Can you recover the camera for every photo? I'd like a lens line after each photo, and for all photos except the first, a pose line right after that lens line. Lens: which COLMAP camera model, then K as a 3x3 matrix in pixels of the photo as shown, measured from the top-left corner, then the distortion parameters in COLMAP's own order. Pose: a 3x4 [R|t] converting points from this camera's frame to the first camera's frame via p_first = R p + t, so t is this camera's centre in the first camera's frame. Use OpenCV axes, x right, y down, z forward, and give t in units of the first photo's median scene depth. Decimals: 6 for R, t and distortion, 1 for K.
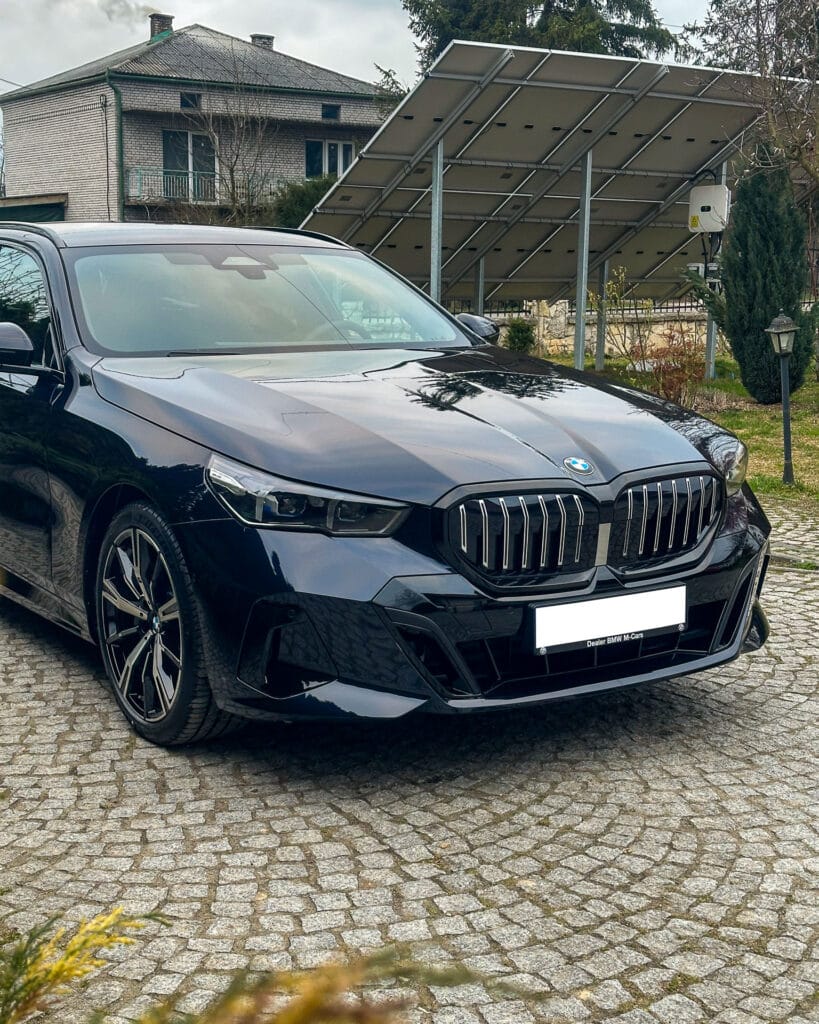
lens RADIAL K [[1504.7, 0, 462.2], [0, 1504.7, 512.7], [0, 0, 1]] dist [0.172186, -0.201153]
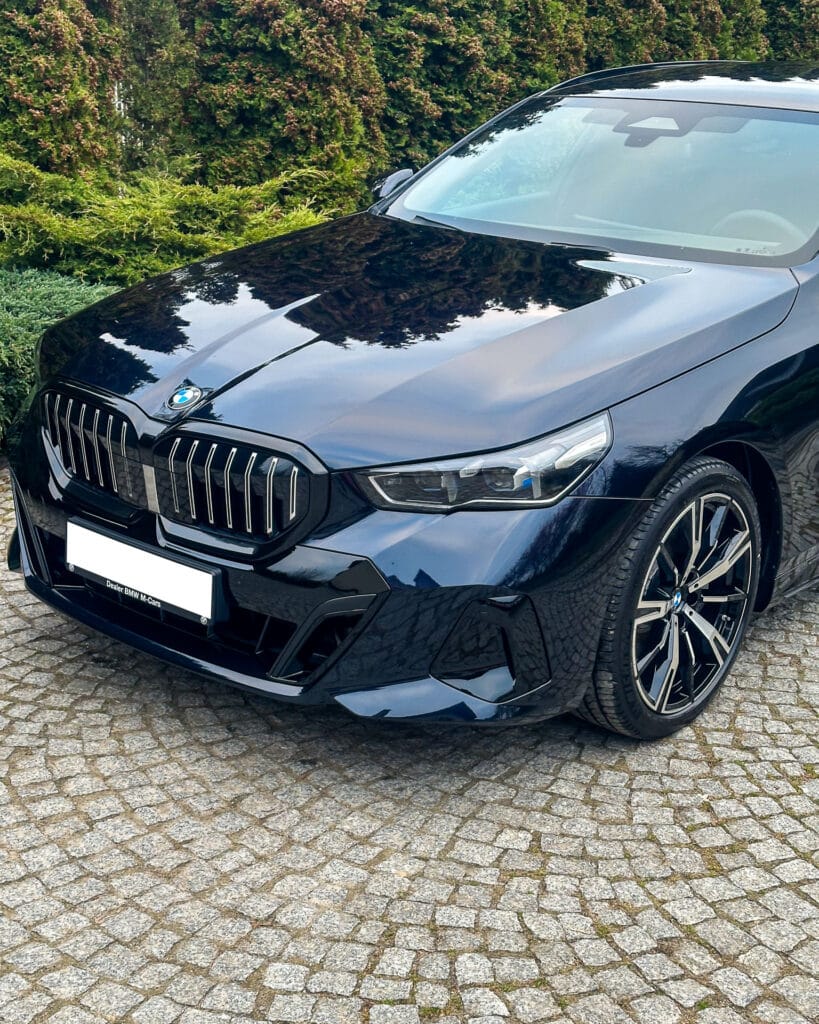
lens RADIAL K [[1506.6, 0, 399.8], [0, 1506.6, 516.2], [0, 0, 1]] dist [0.211168, -0.471800]
pose [[0.250505, 0.310665, -0.916916, 0.931449], [-0.181191, 0.945423, 0.270822, -0.225863], [0.951008, 0.098295, 0.293123, 0.872642]]
